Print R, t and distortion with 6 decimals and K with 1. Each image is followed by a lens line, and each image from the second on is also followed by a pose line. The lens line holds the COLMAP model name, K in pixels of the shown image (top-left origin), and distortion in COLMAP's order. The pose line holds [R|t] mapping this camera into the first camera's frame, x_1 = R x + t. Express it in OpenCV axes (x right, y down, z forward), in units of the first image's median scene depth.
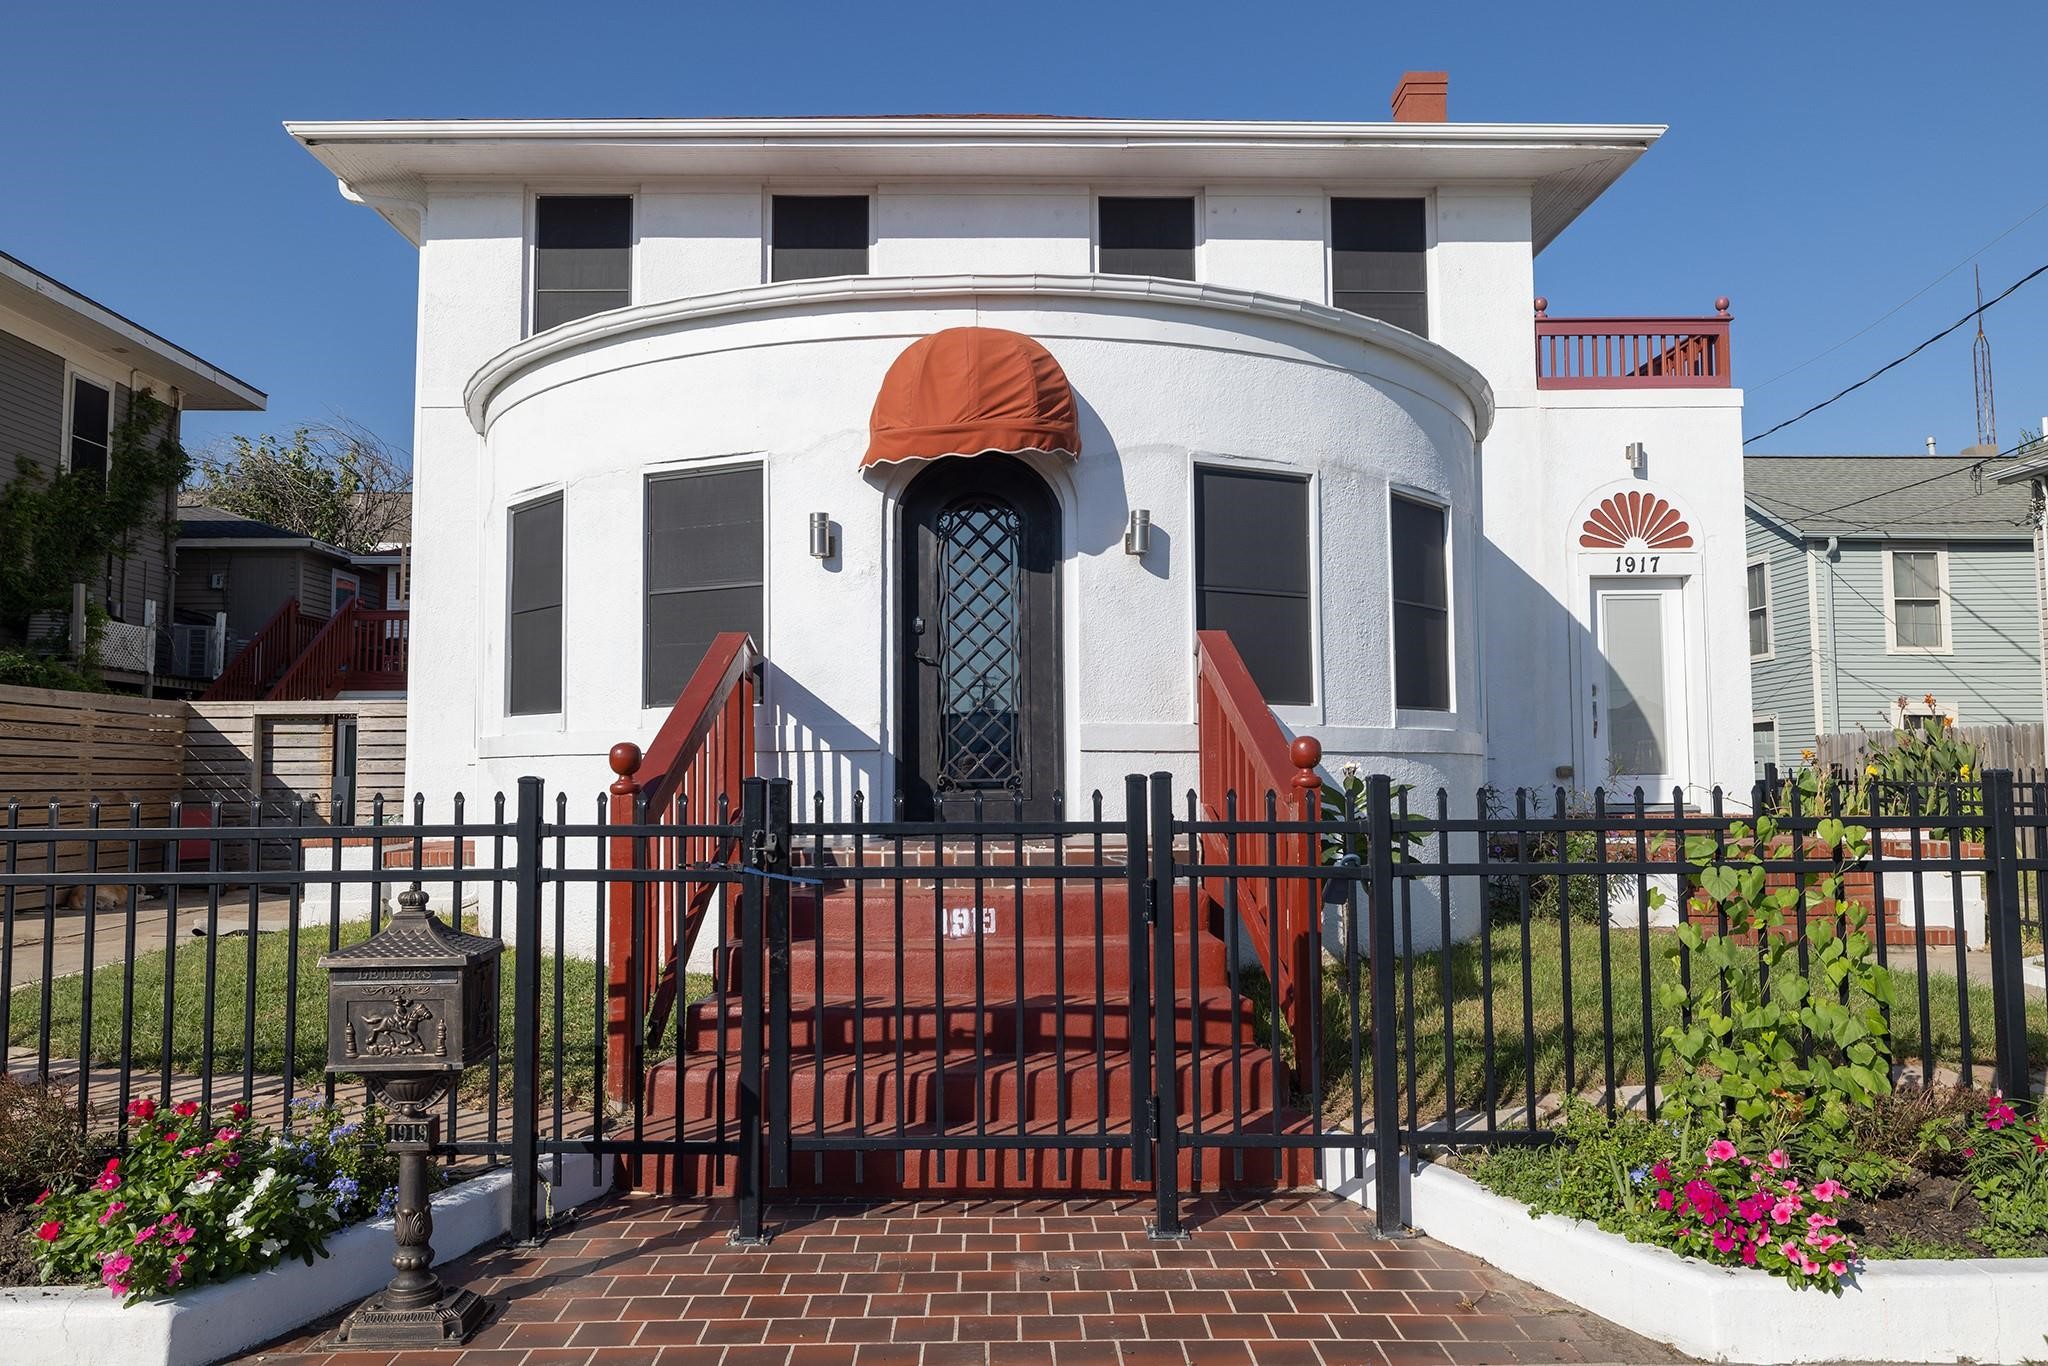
lens RADIAL K [[1467.4, 0, 1032.4], [0, 1467.4, 665.6], [0, 0, 1]] dist [0.008100, 0.007170]
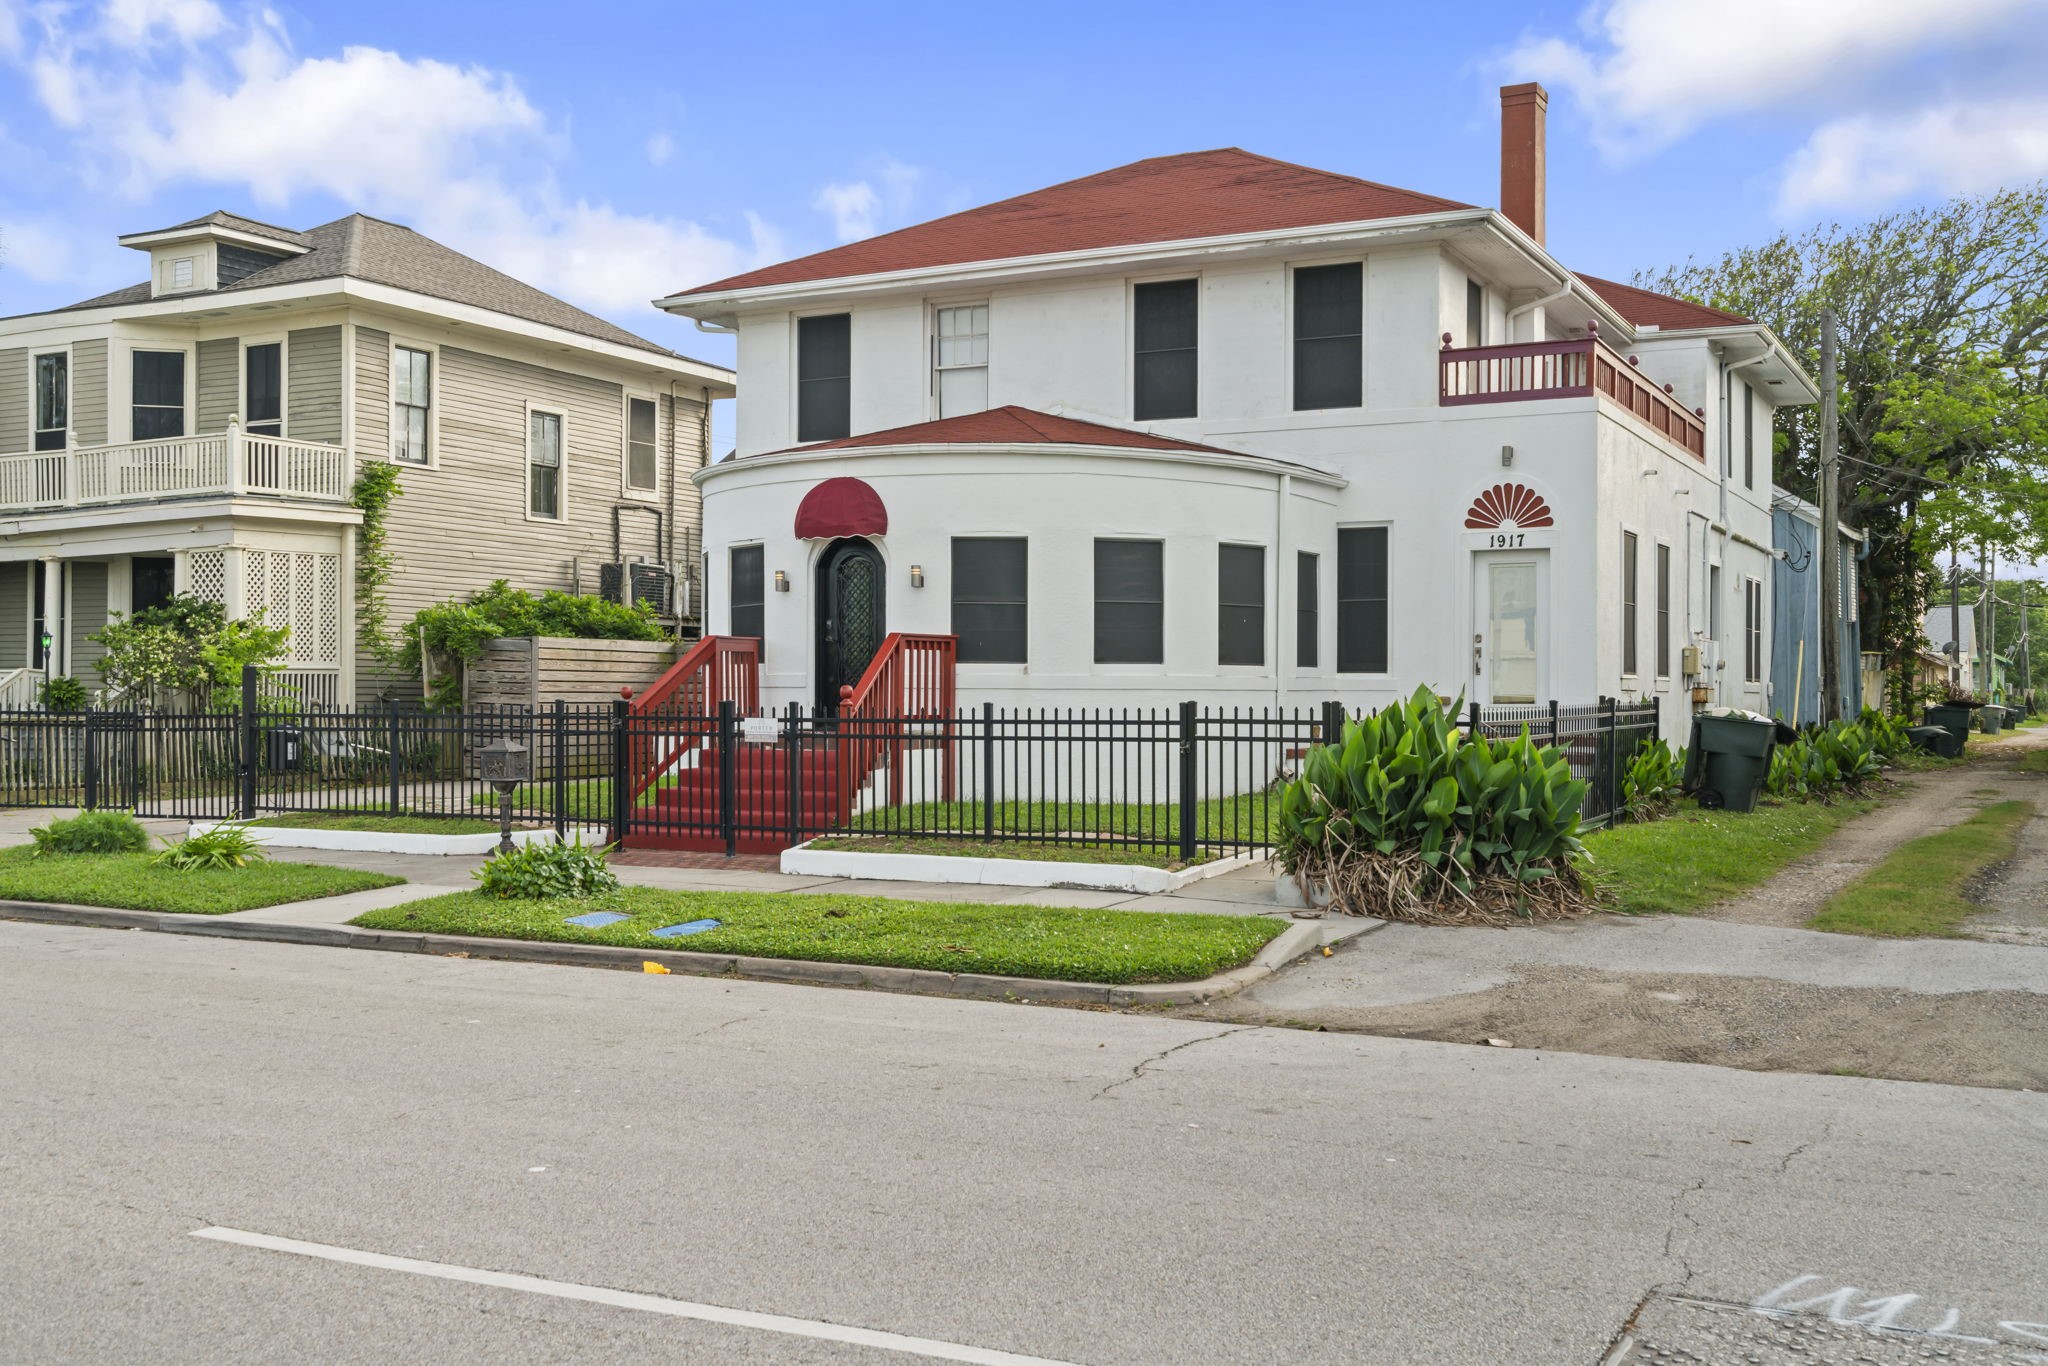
lens RADIAL K [[2050.5, 0, 1019.4], [0, 2050.5, 691.4], [0, 0, 1]] dist [0.013552, 0.000000]
pose [[0.877797, 0.007950, -0.478968, 0.900079], [0.029112, 0.997129, 0.069902, -0.074971], [0.478148, -0.075304, 0.875045, -0.805492]]
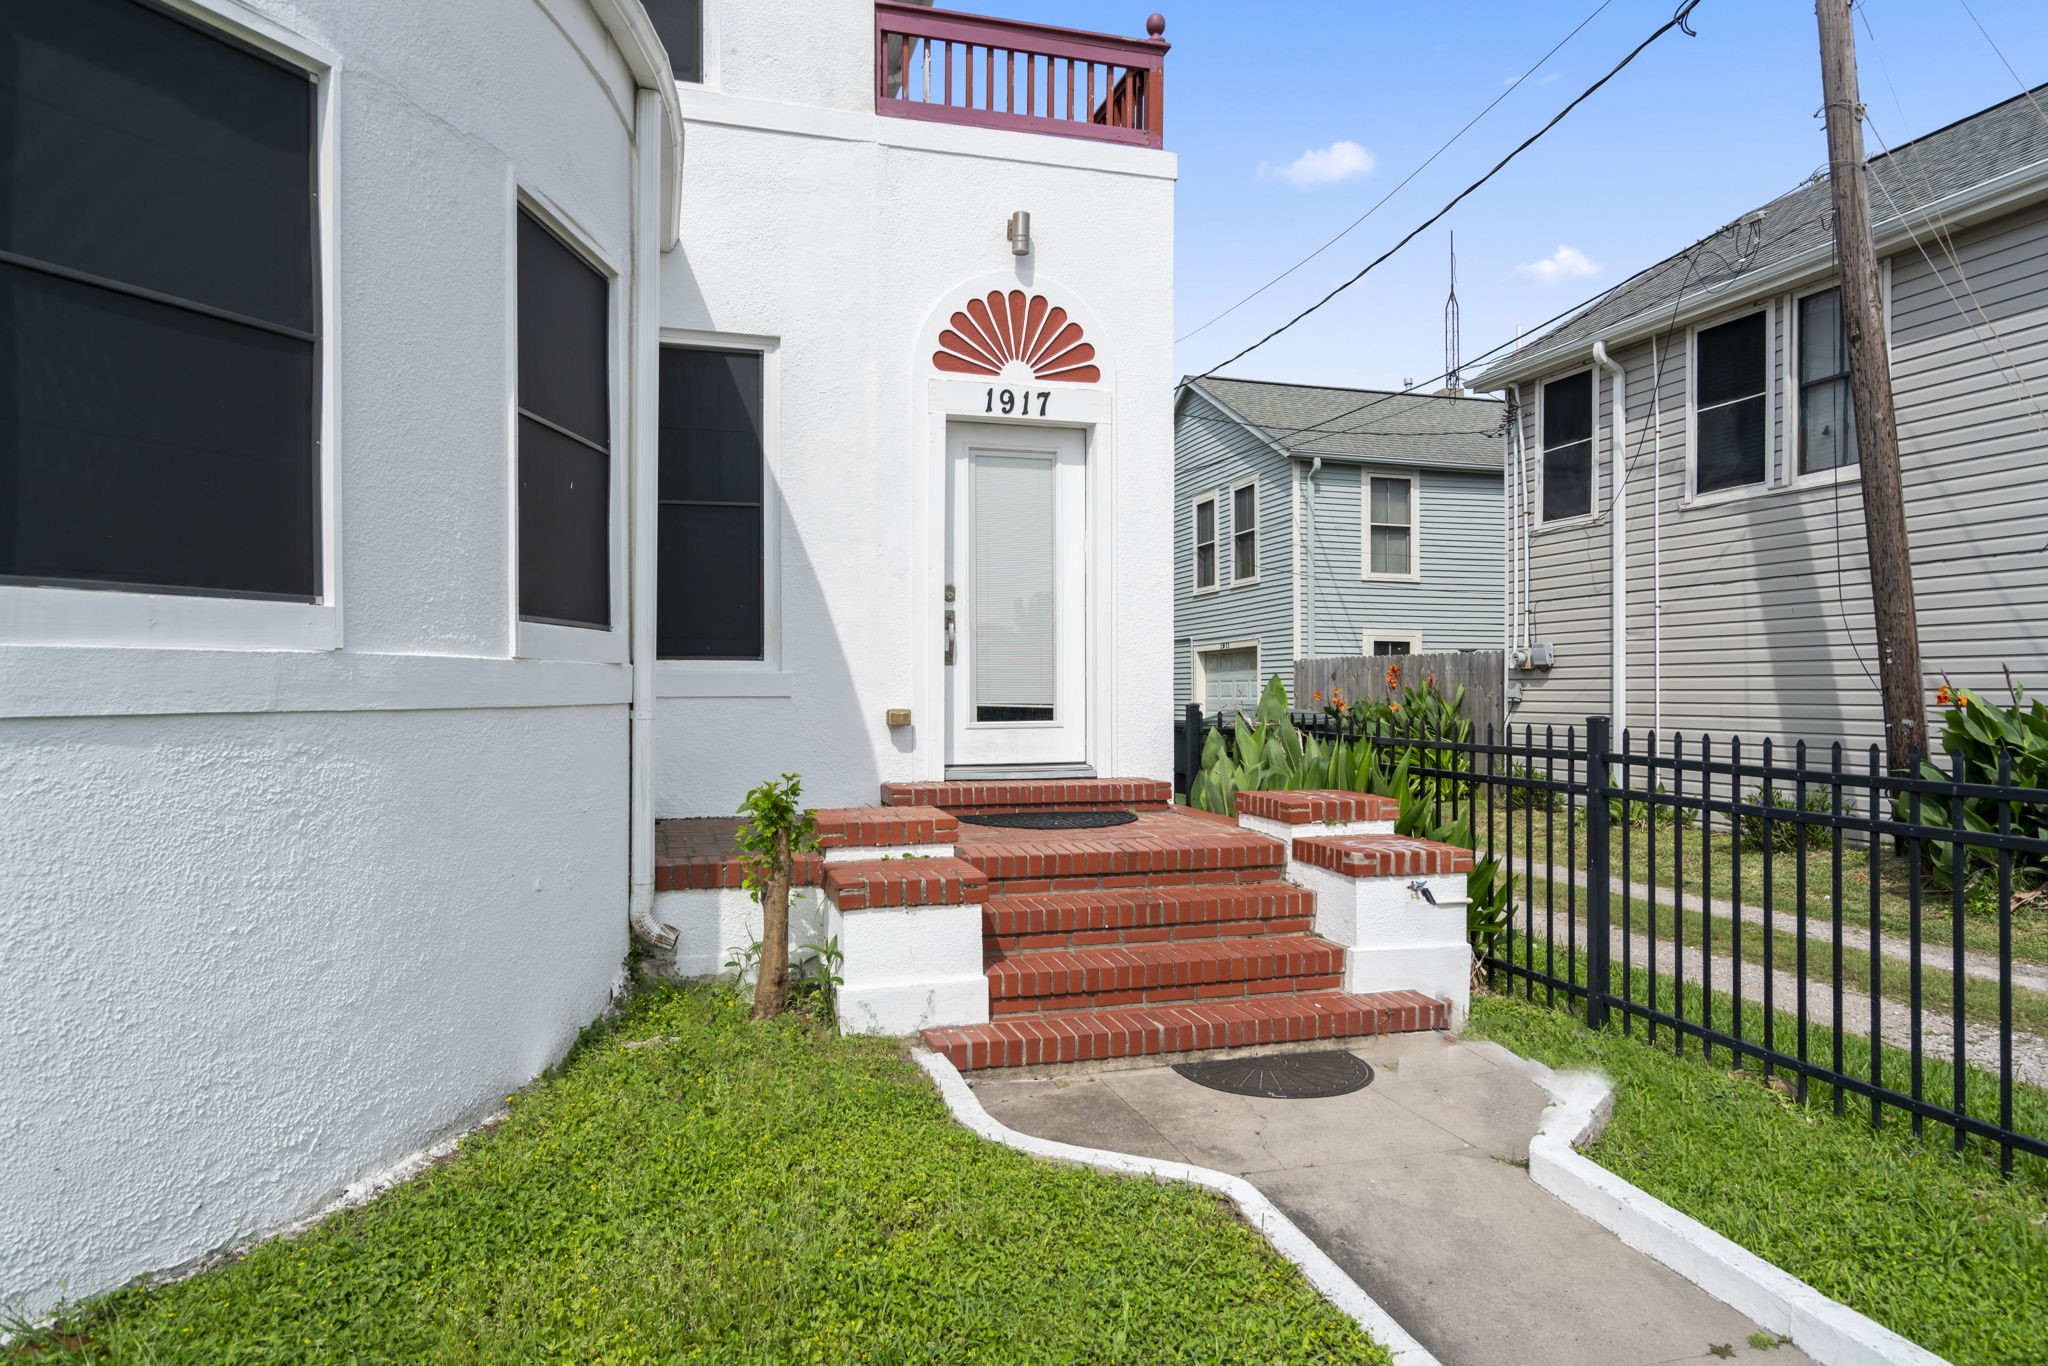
lens RADIAL K [[1167.8, 0, 1017.9], [0, 1167.8, 681.2], [0, 0, 1]] dist [0.004900, -0.002190]
pose [[0.972335, 0.008199, 0.233448, 0.288757], [-0.024942, 0.997315, 0.068858, 0.020113], [-0.232256, -0.072776, 0.969928, 0.479368]]
